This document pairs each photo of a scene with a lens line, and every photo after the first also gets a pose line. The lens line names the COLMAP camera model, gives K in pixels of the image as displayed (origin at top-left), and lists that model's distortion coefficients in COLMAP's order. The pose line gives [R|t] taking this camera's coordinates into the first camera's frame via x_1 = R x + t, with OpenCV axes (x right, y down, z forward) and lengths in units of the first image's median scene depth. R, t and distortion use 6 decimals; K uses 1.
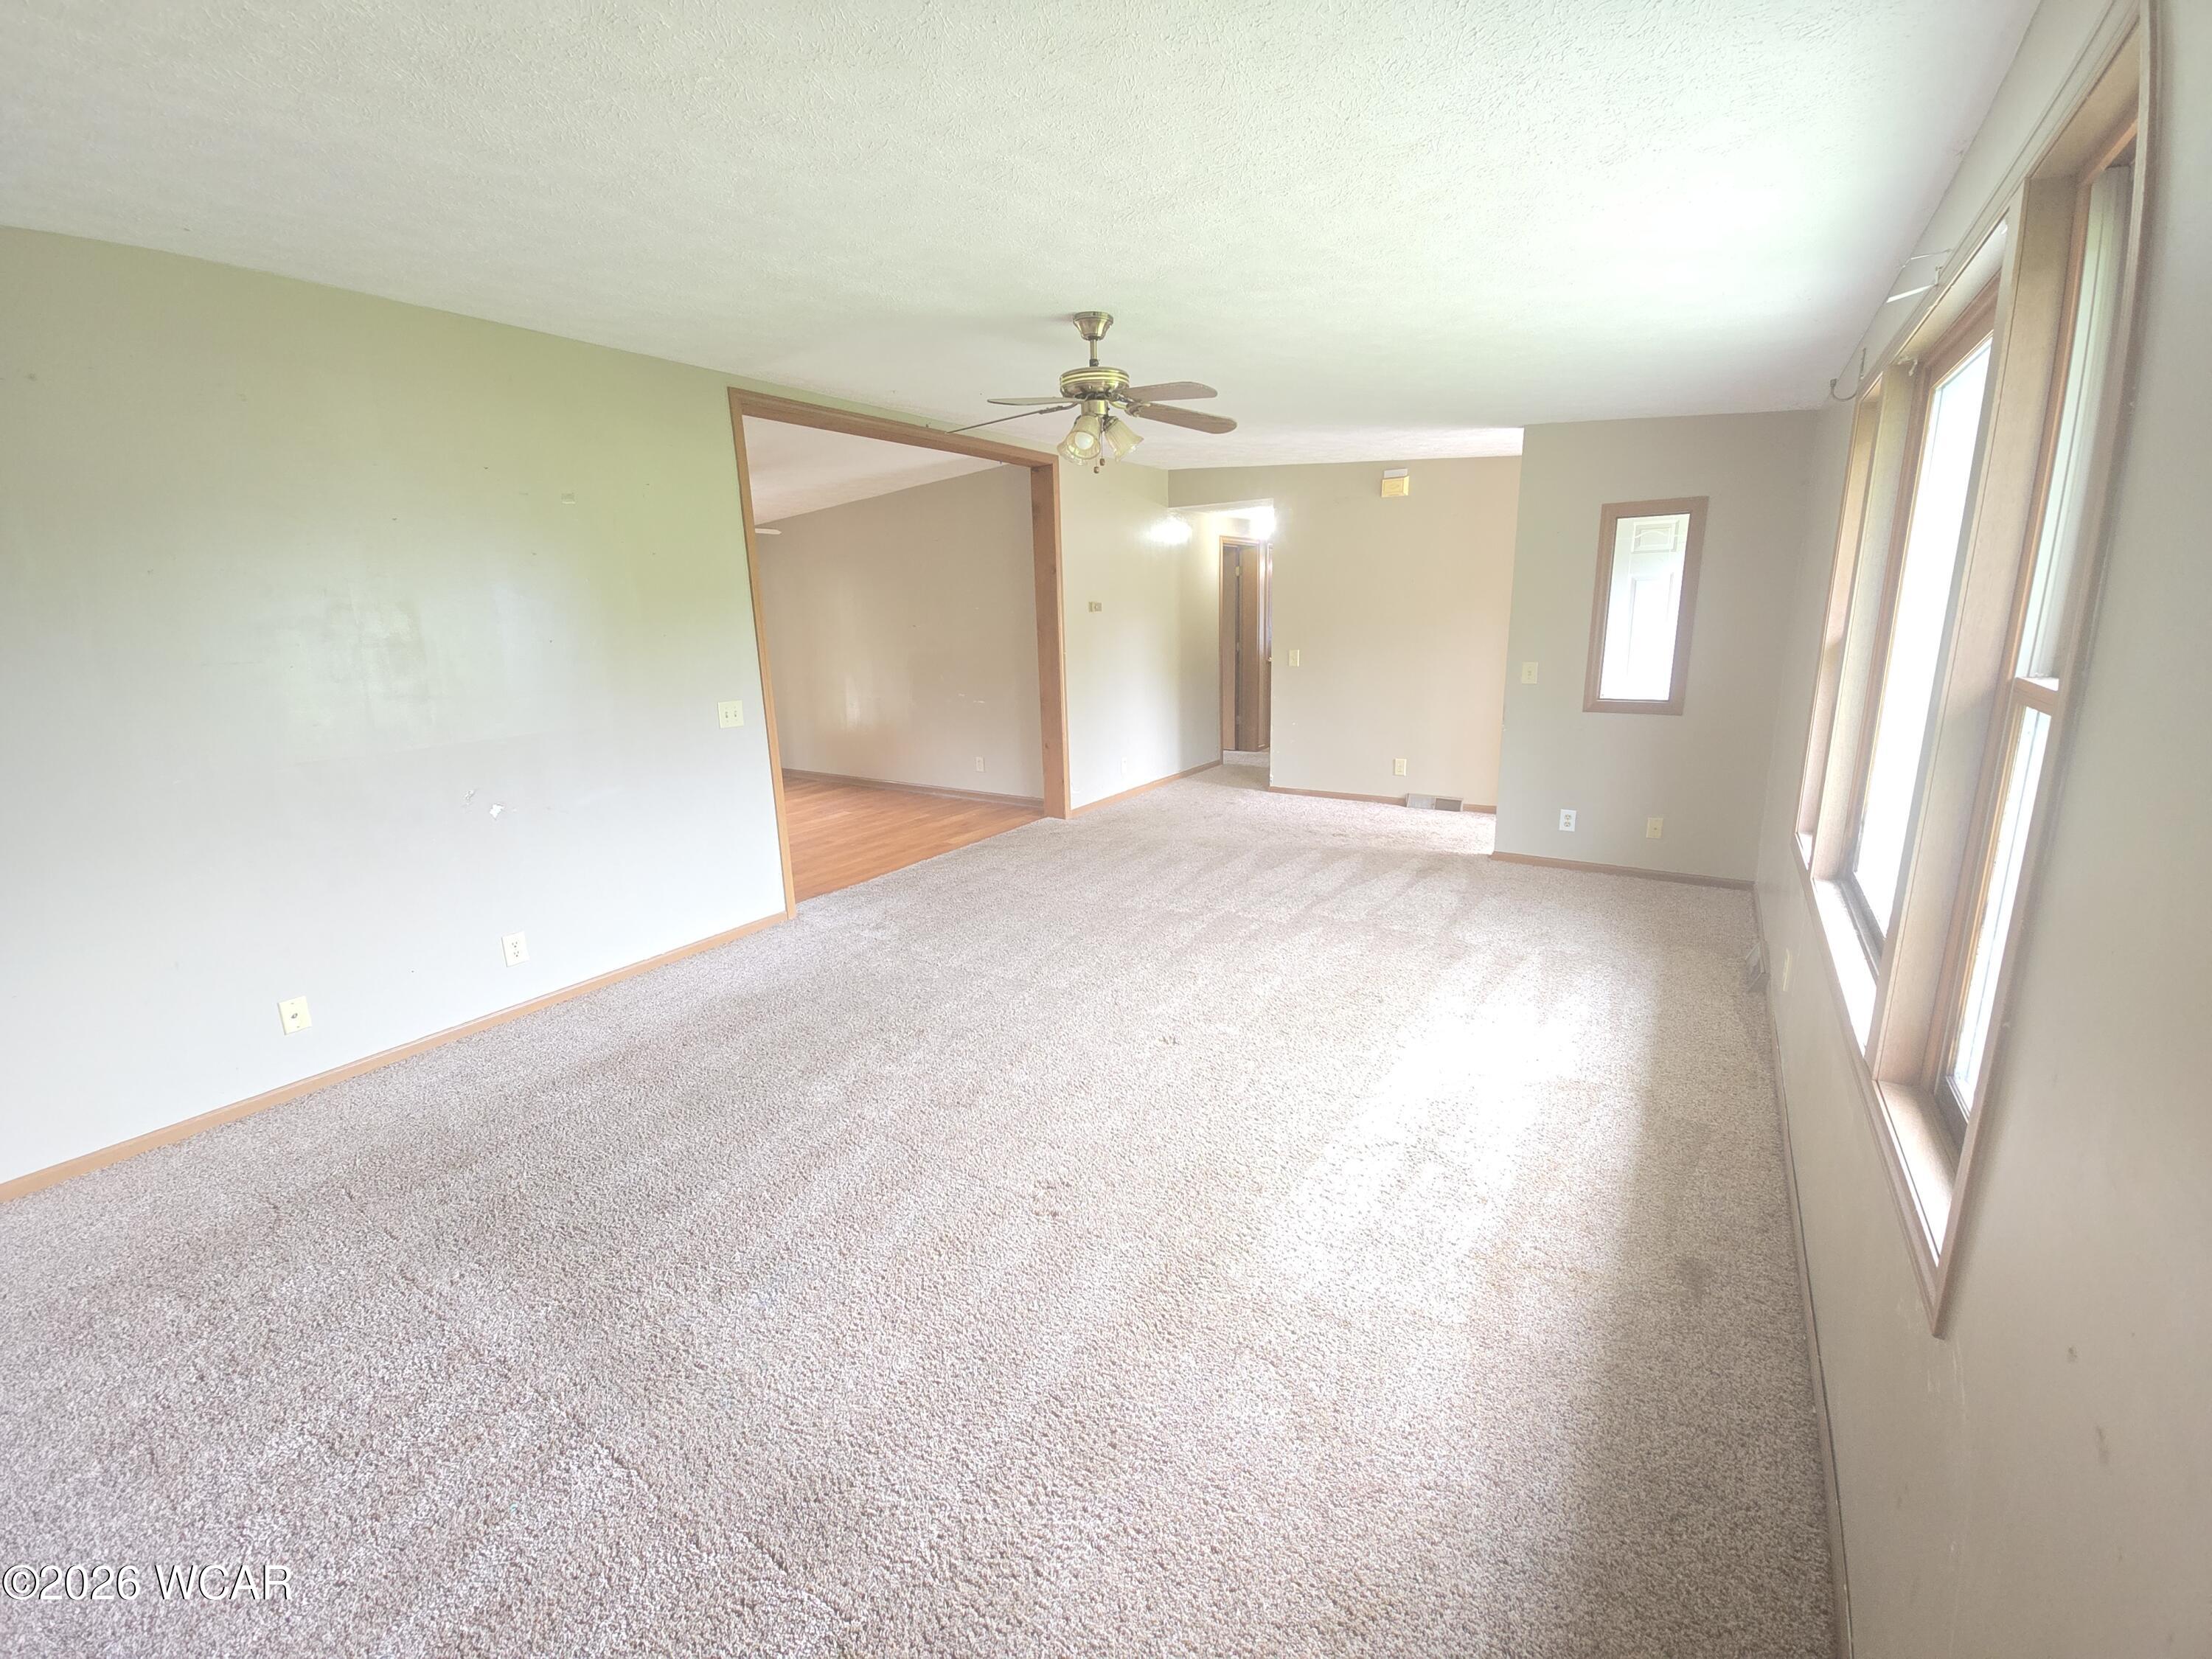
lens RADIAL K [[896.9, 0, 1097.8], [0, 896.9, 810.6], [0, 0, 1]] dist [-0.000471, -0.000078]
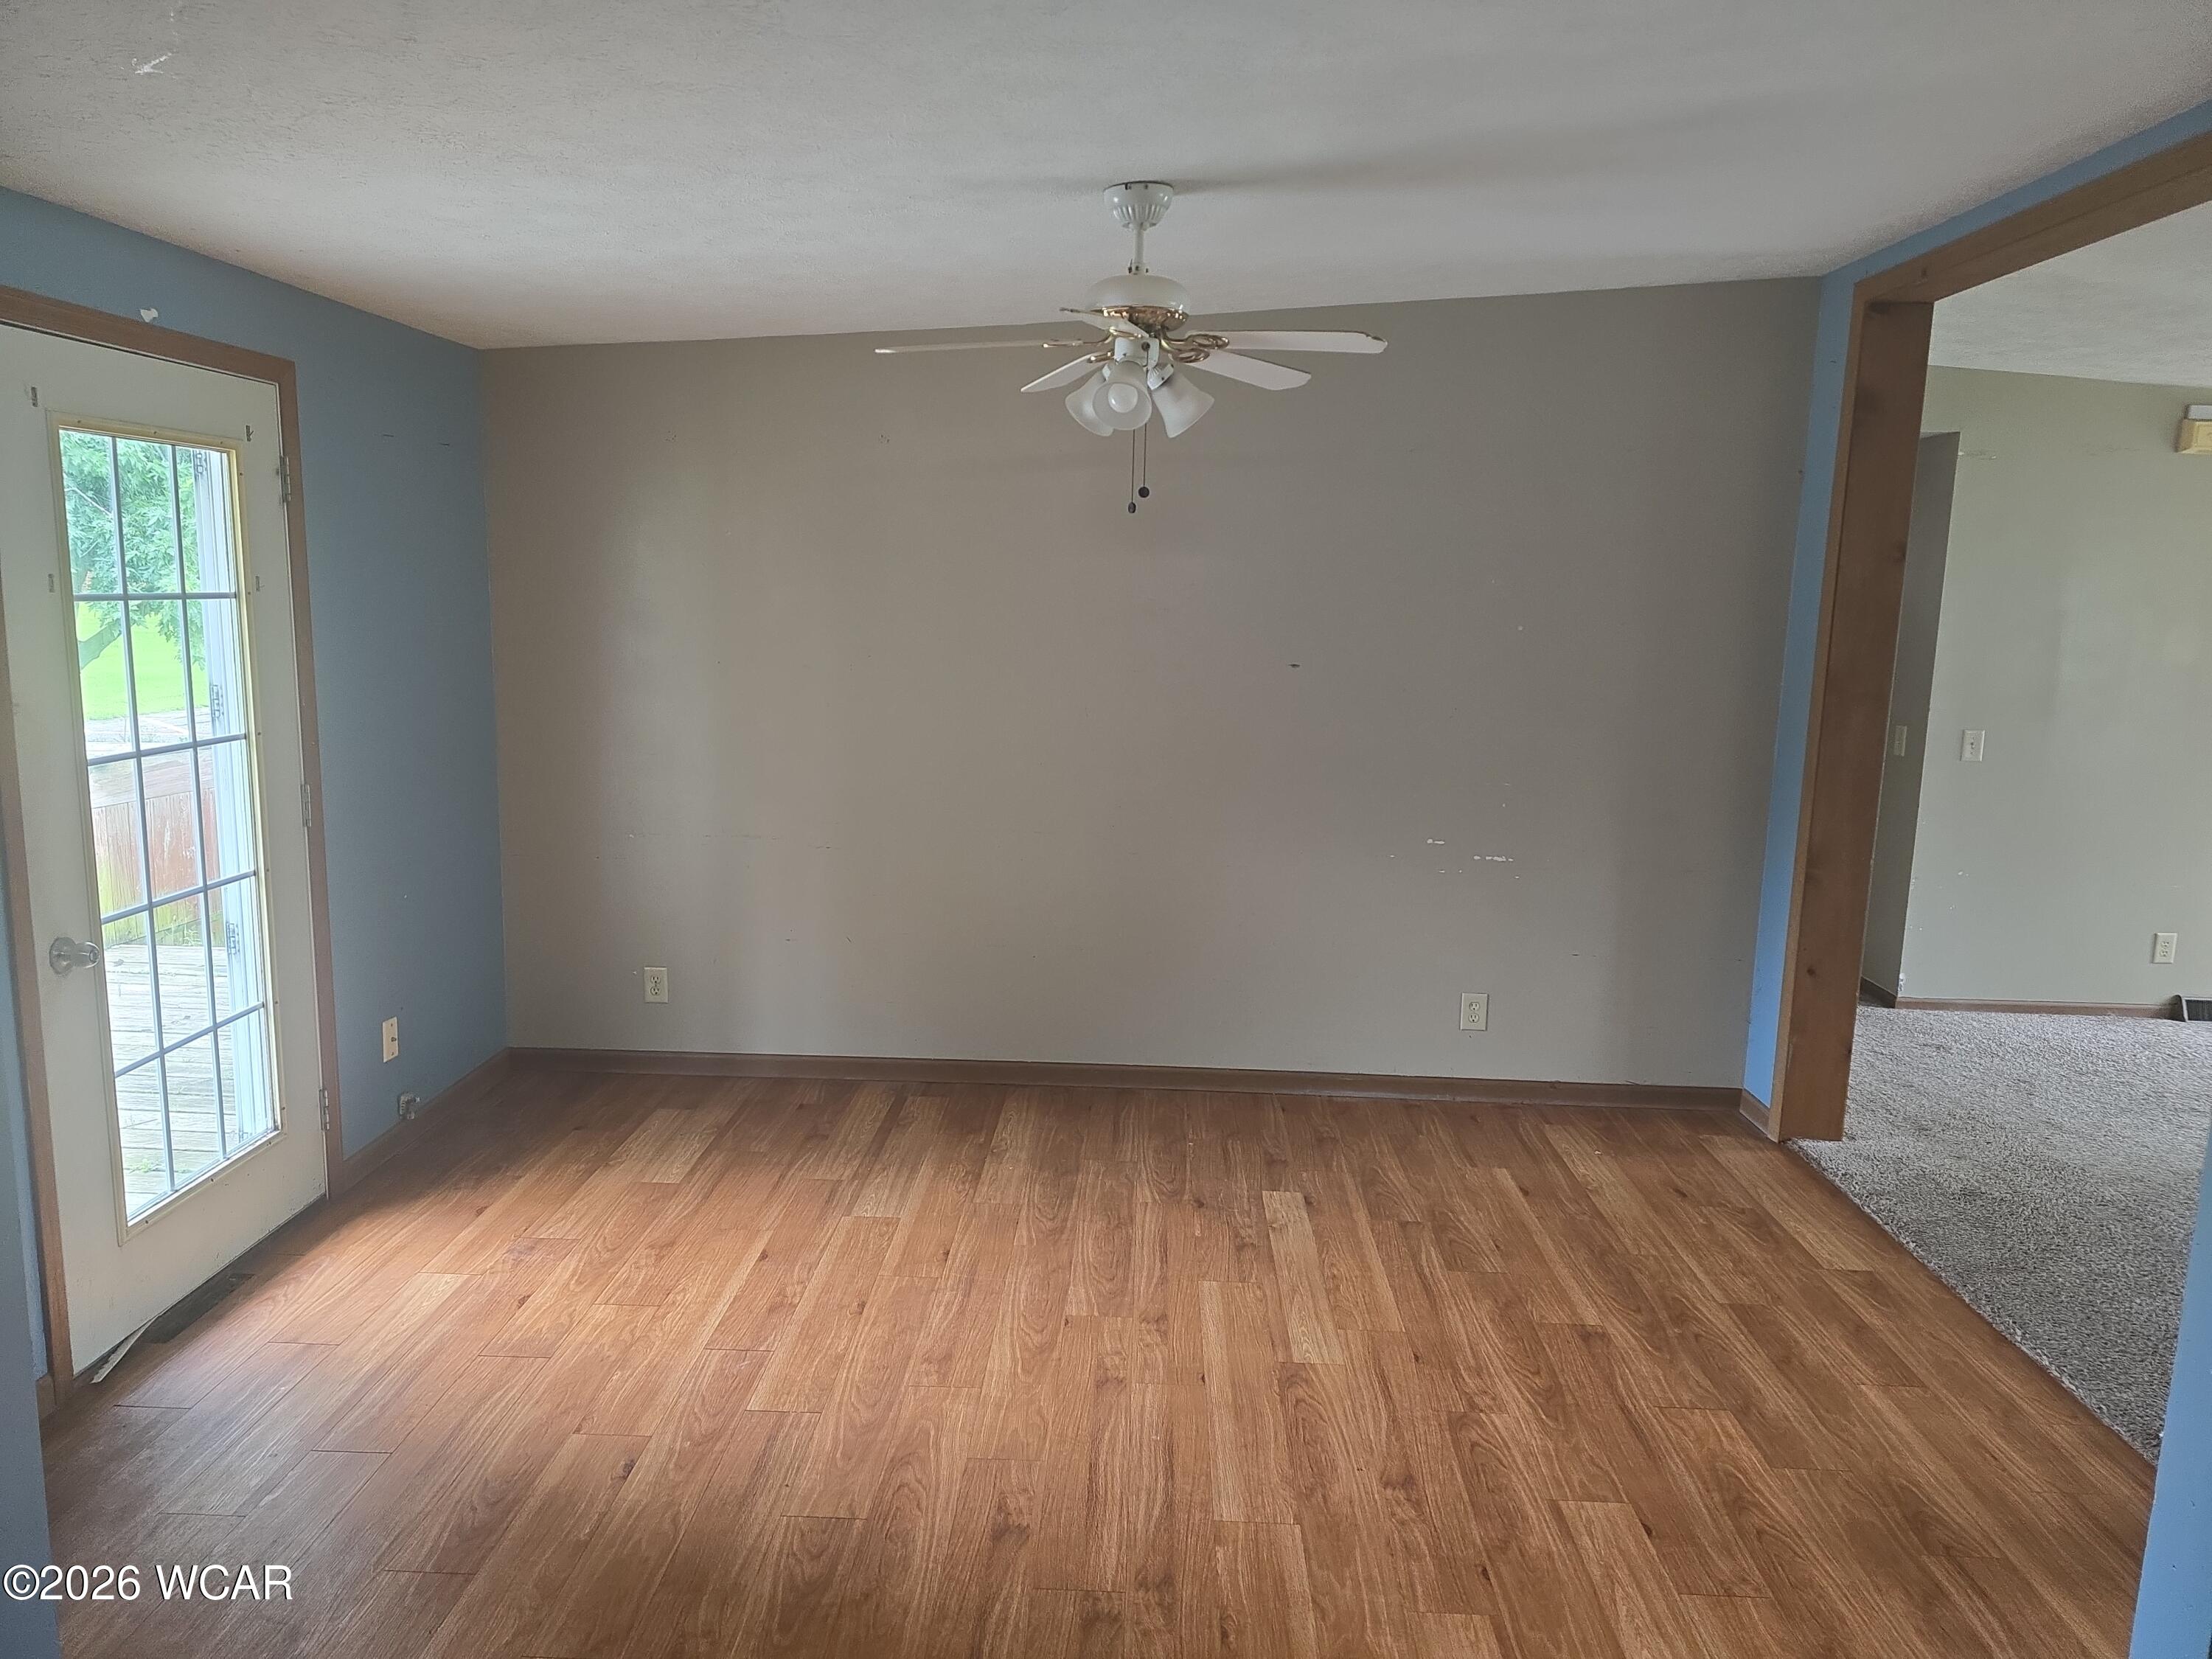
lens RADIAL K [[1452.5, 0, 1100.8], [0, 1452.5, 822.8], [0, 0, 1]] dist [0.005687, 0.000458]
pose [[0.852592, -0.035370, 0.521379, -0.636866], [0.068369, 0.996681, -0.044187, -0.123227], [-0.518086, 0.073320, 0.852180, 0.554327]]
